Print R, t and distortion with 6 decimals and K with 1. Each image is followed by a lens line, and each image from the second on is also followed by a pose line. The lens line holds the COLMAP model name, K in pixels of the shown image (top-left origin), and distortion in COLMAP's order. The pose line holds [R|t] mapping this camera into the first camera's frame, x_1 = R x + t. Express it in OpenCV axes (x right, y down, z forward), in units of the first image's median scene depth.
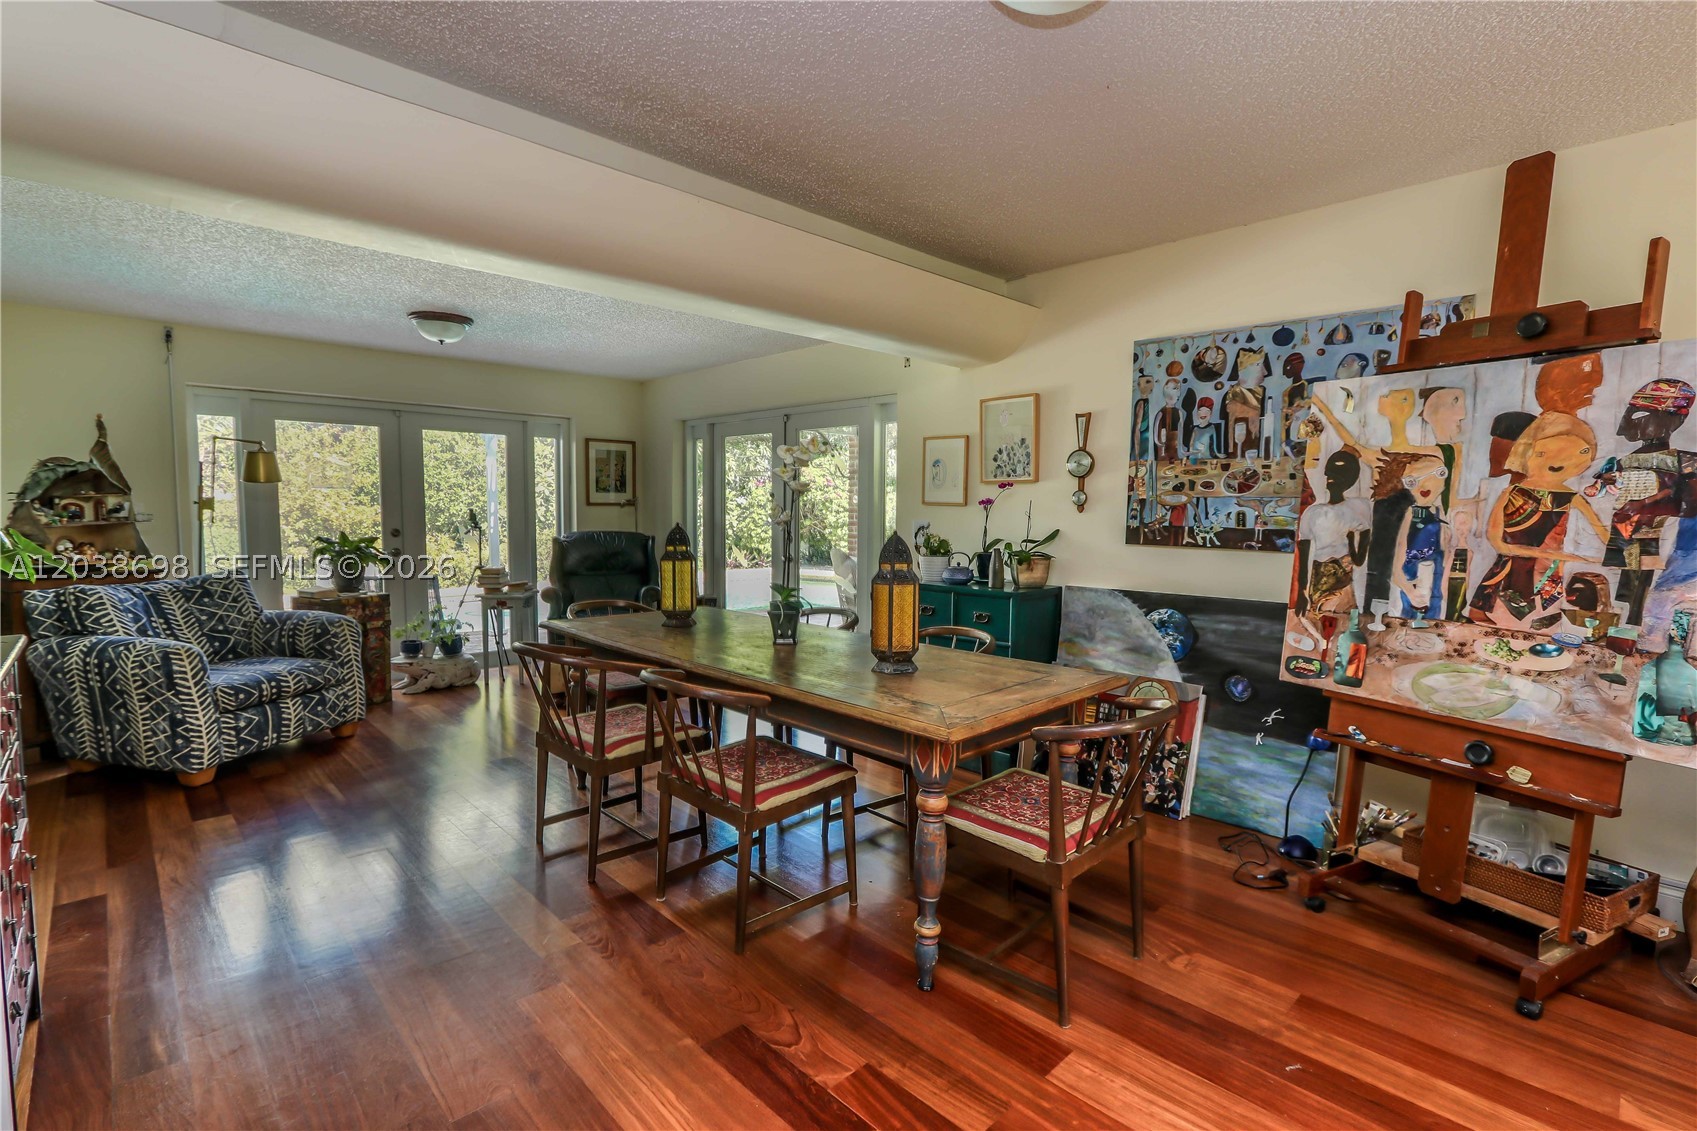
lens RADIAL K [[804.7, 0, 836.2], [0, 804.7, 576.9], [0, 0, 1]] dist [-0.018078, 0.000494]
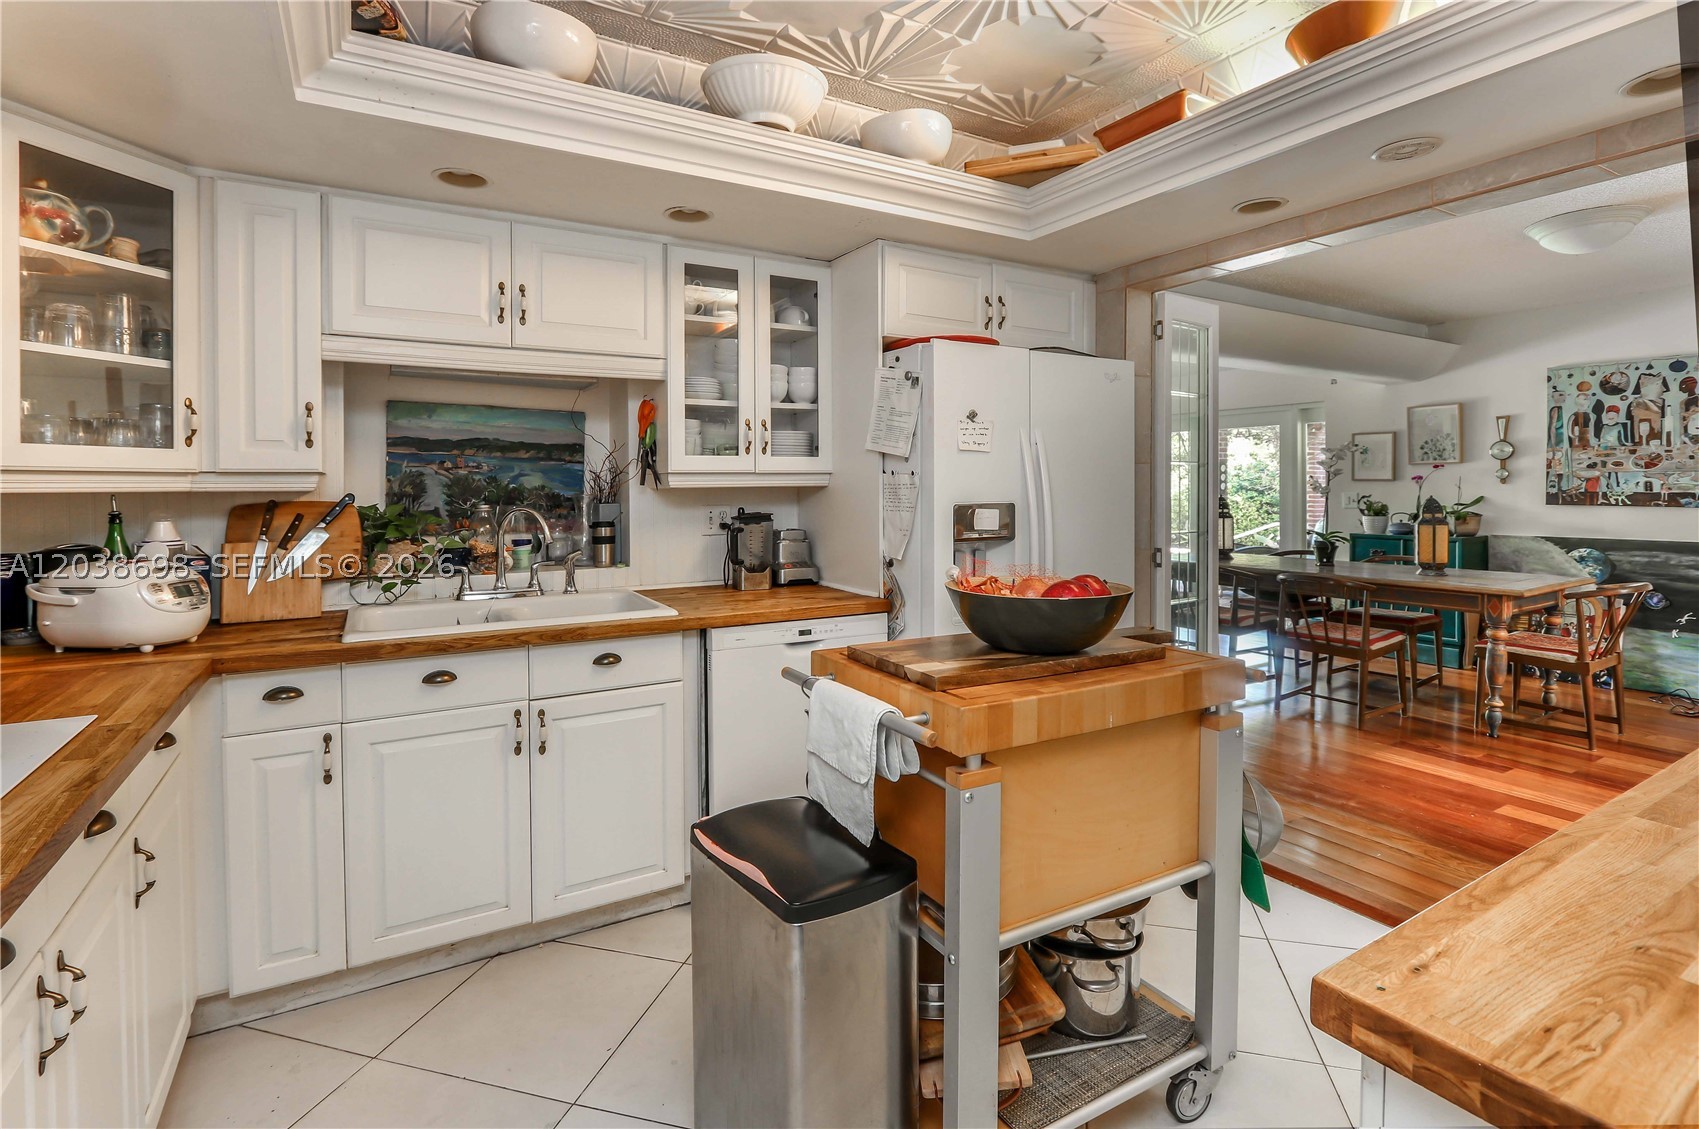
lens RADIAL K [[825.1, 0, 799.3], [0, 825.1, 500.4], [0, 0, 1]] dist [-0.019445, 0.003205]
pose [[0.969716, -0.011749, -0.243953, -0.632010], [-0.005790, 0.997456, -0.071051, 0.067816], [0.244167, 0.070312, 0.967181, -0.808181]]
